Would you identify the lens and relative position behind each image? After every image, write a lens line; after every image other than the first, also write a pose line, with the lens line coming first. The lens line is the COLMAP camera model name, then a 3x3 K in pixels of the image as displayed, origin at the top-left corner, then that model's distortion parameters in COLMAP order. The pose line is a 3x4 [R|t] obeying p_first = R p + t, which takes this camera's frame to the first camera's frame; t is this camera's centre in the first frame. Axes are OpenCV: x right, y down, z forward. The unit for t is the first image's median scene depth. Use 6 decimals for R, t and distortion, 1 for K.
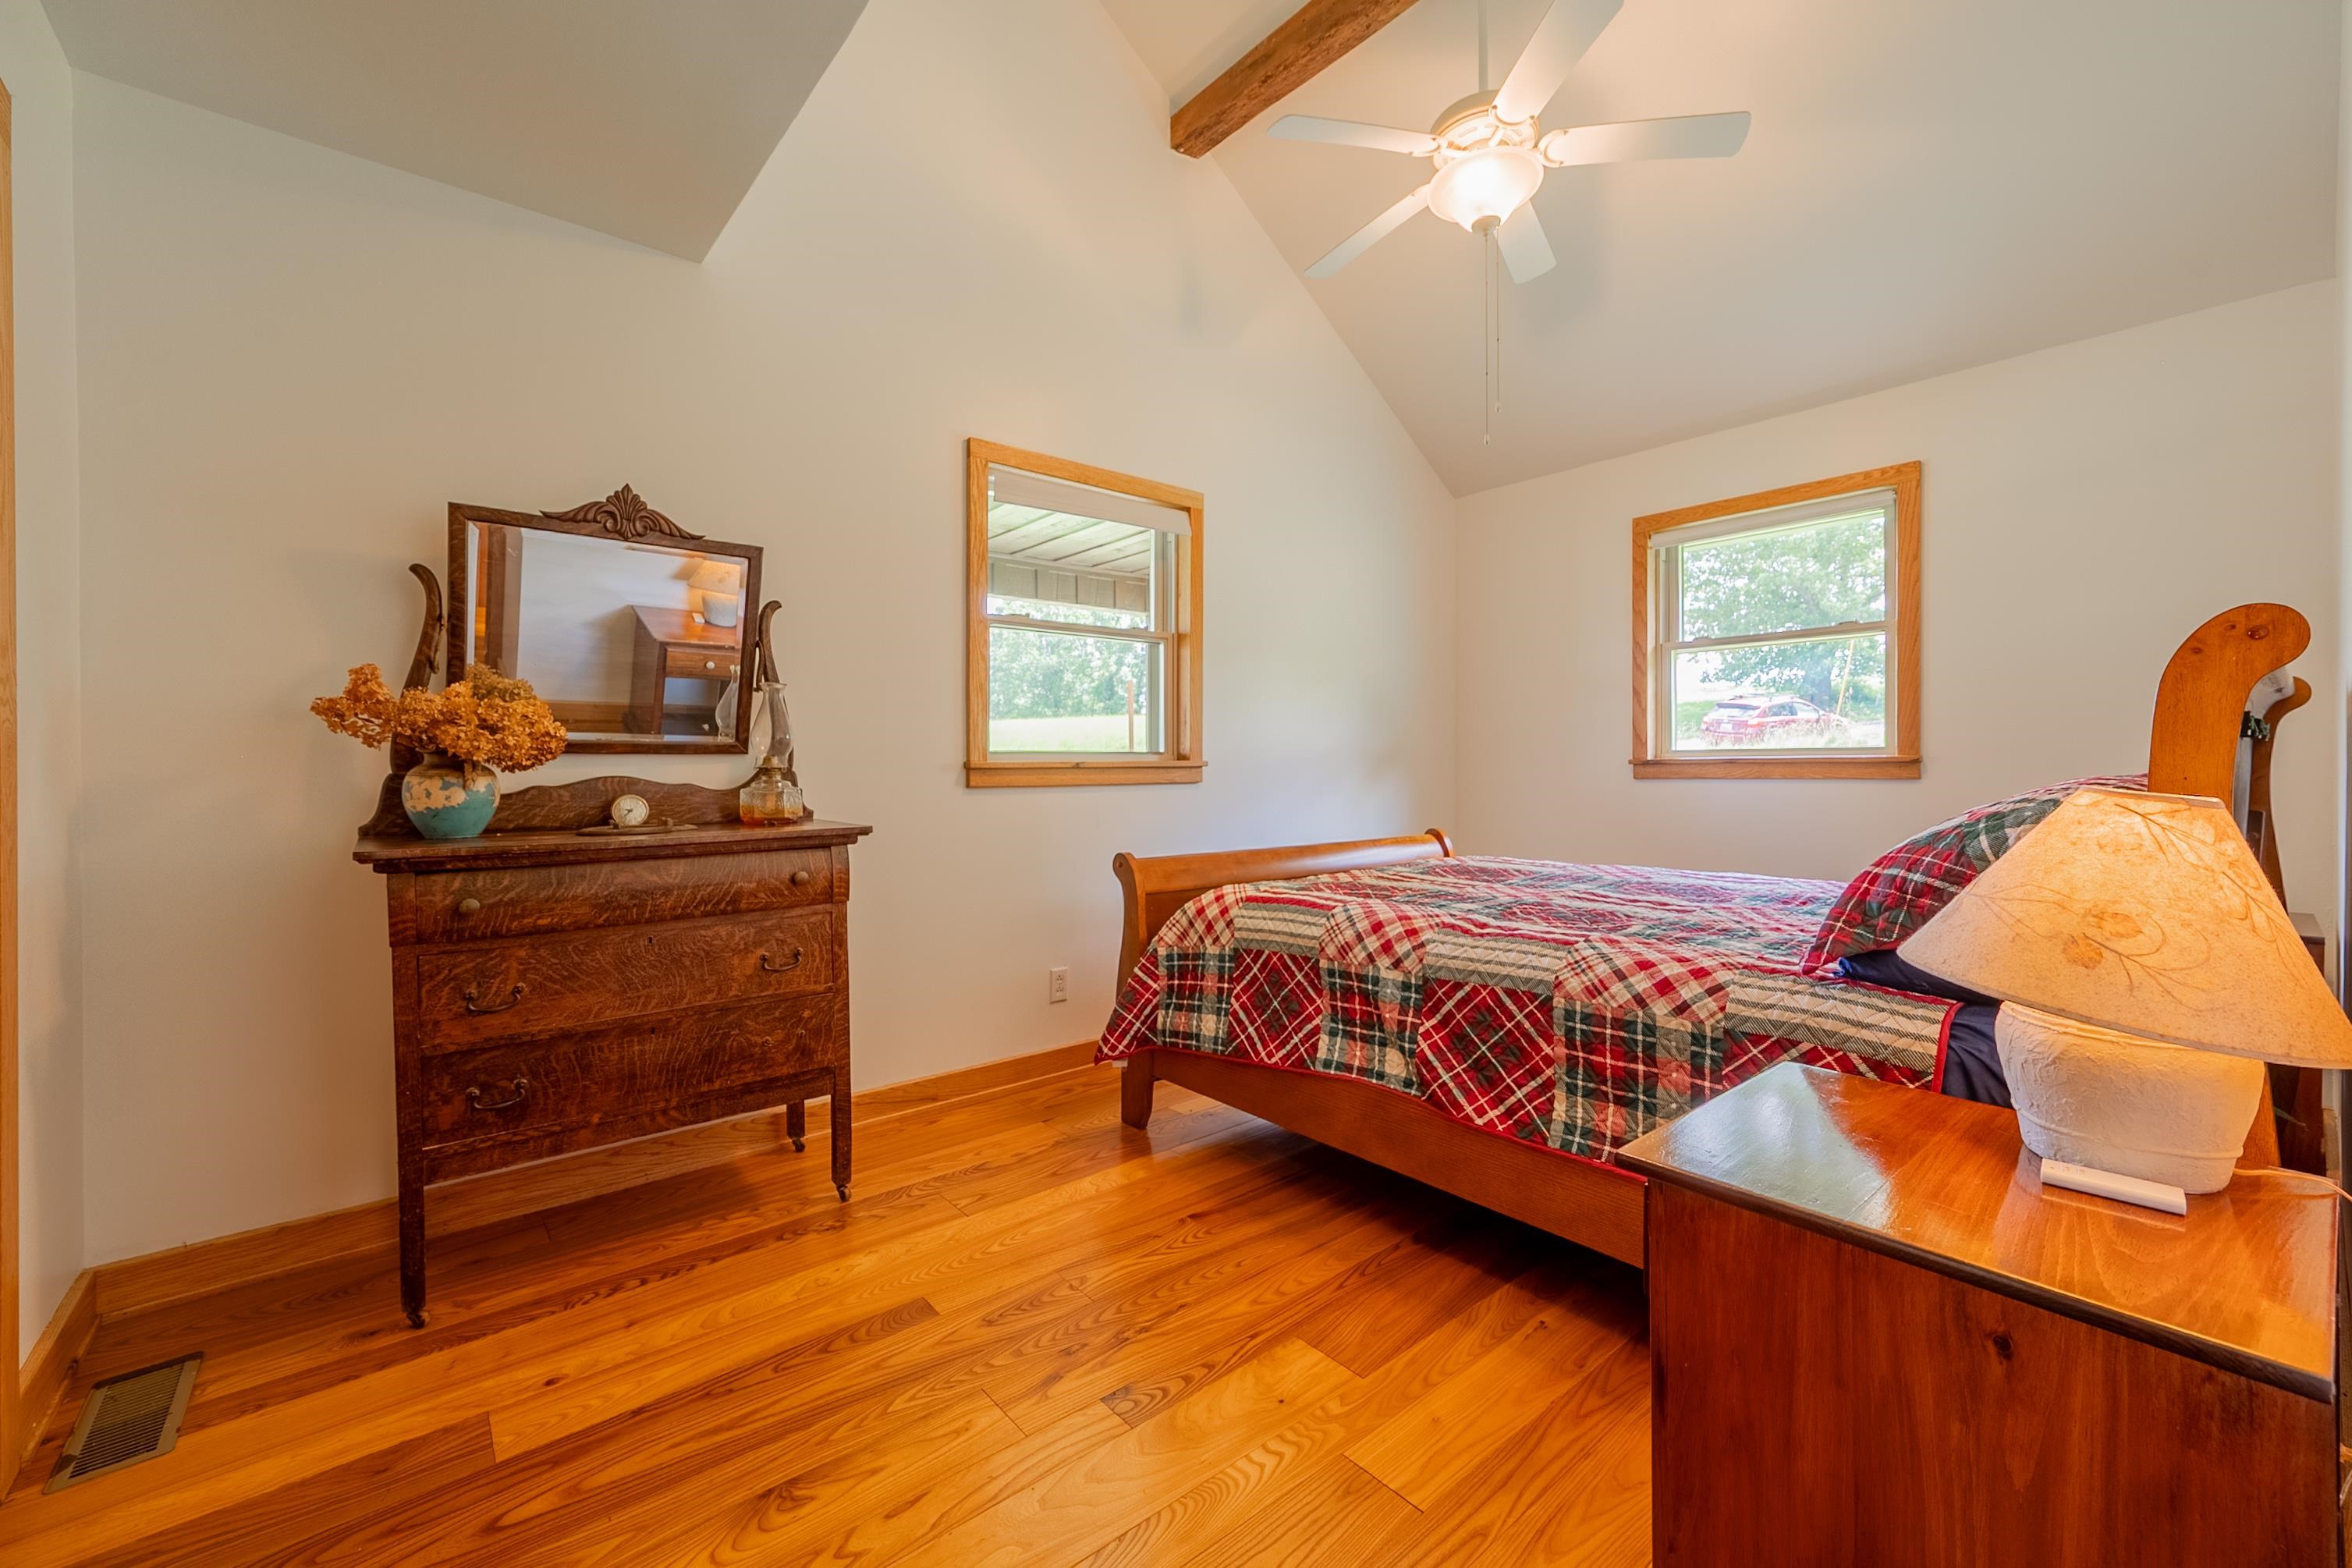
lens RADIAL K [[938.4, 0, 1206.4], [0, 938.4, 772.9], [0, 0, 1]] dist [-0.000165, 0.001312]
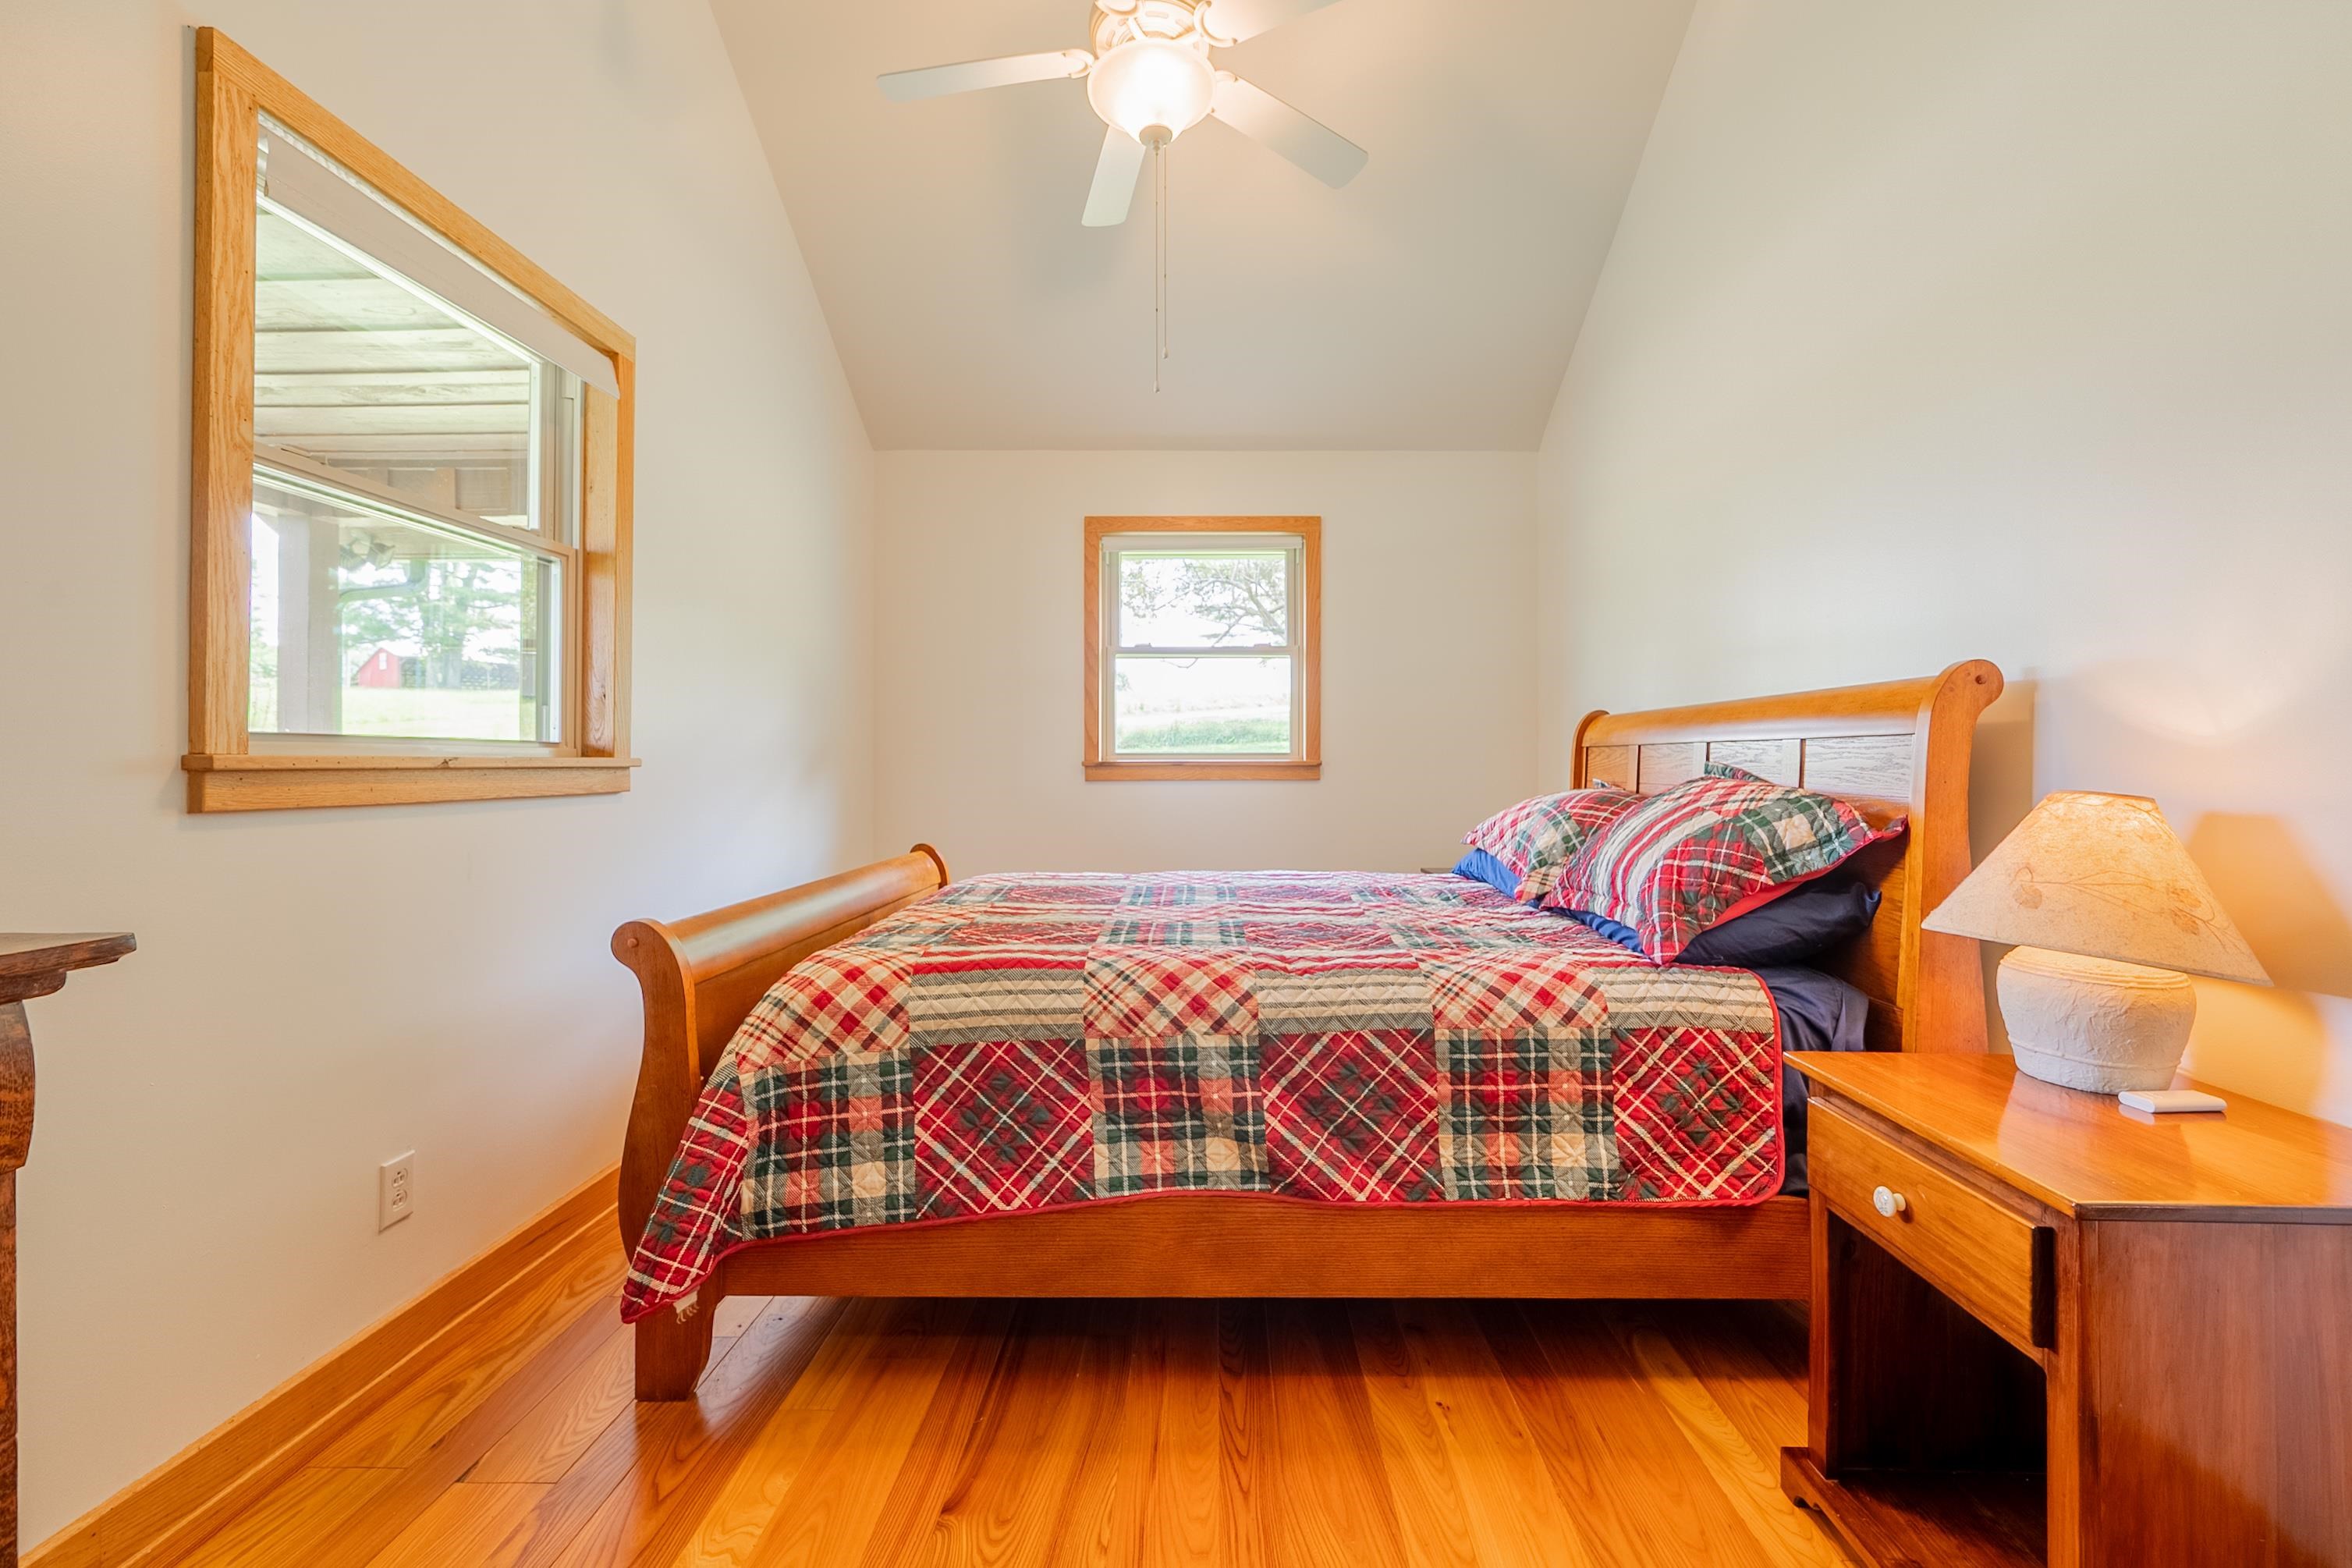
lens RADIAL K [[938.4, 0, 1170.5], [0, 938.4, 763.3], [0, 0, 1]] dist [-0.000165, 0.001312]
pose [[0.661749, 0.006972, 0.749693, -0.388086], [0.000289, 0.999954, -0.009554, -0.004748], [-0.749725, 0.006539, 0.661717, 0.498019]]
